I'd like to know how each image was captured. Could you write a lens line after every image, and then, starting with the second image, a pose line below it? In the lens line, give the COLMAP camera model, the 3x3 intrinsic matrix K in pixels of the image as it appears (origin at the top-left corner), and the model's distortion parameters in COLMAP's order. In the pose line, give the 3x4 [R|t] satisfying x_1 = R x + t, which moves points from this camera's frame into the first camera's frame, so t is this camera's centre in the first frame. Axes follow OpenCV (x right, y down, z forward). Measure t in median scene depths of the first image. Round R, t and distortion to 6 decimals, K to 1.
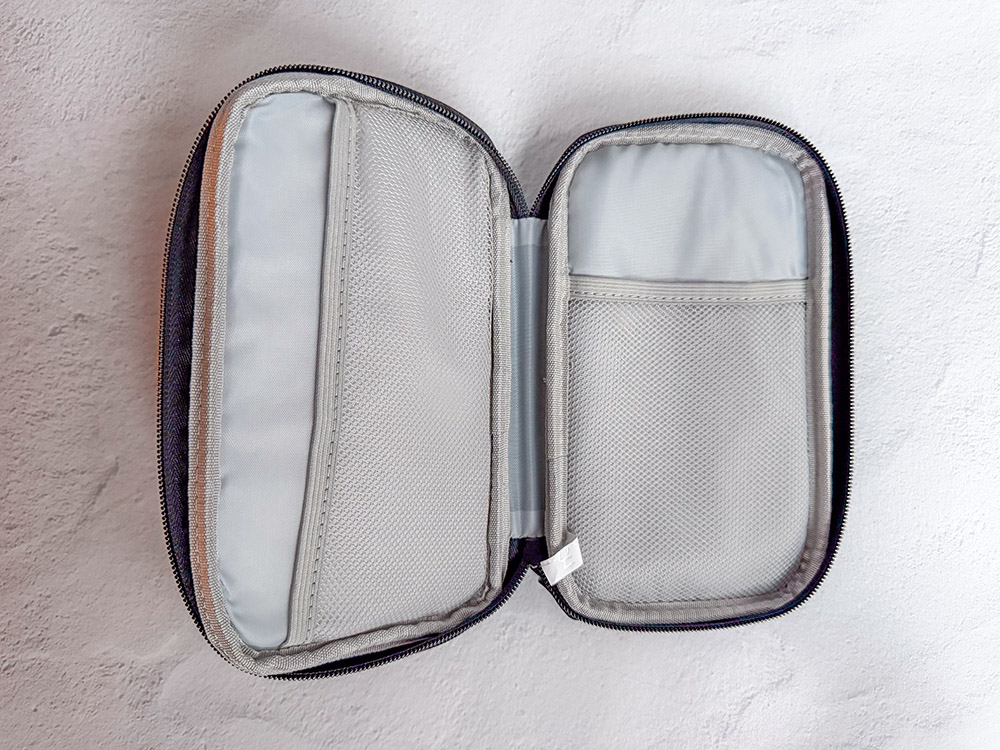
lens RADIAL K [[709.3, 0, 497.2], [0, 709.3, 373.7], [0, 0, 1]] dist [-0.020838, 0.002863]
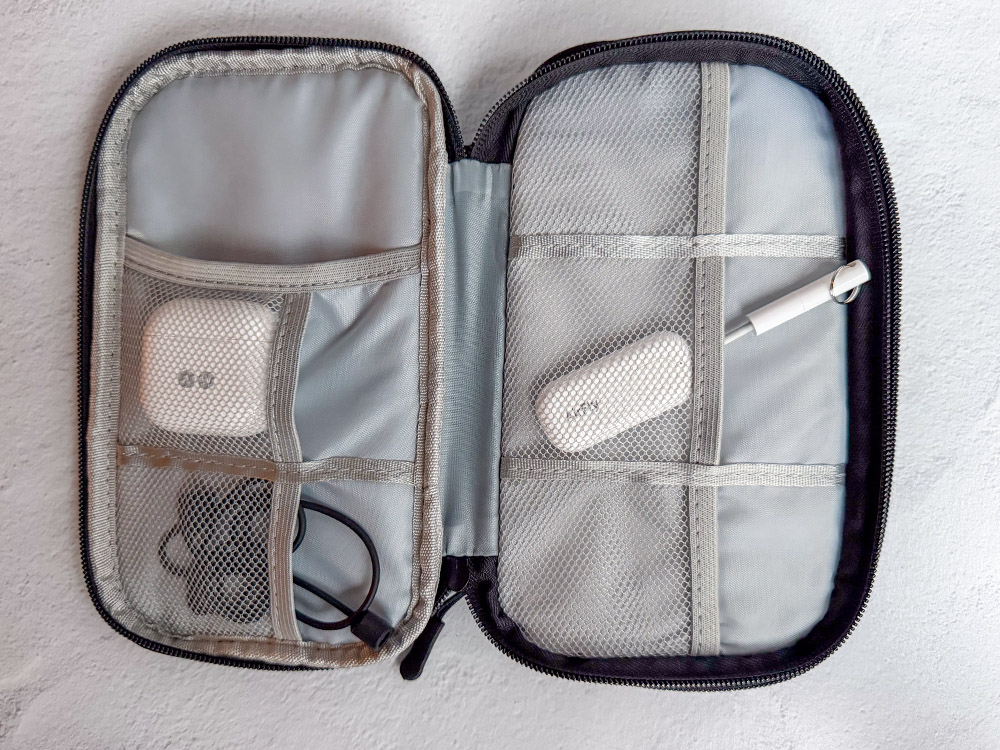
lens RADIAL K [[709.3, 0, 503.6], [0, 709.3, 376.8], [0, 0, 1]] dist [-0.020838, 0.002863]
pose [[0.995989, 0.060527, 0.065900, 0.003313], [-0.061774, 0.997944, 0.017060, 0.002992], [-0.064732, -0.021062, 0.997680, 0.194542]]
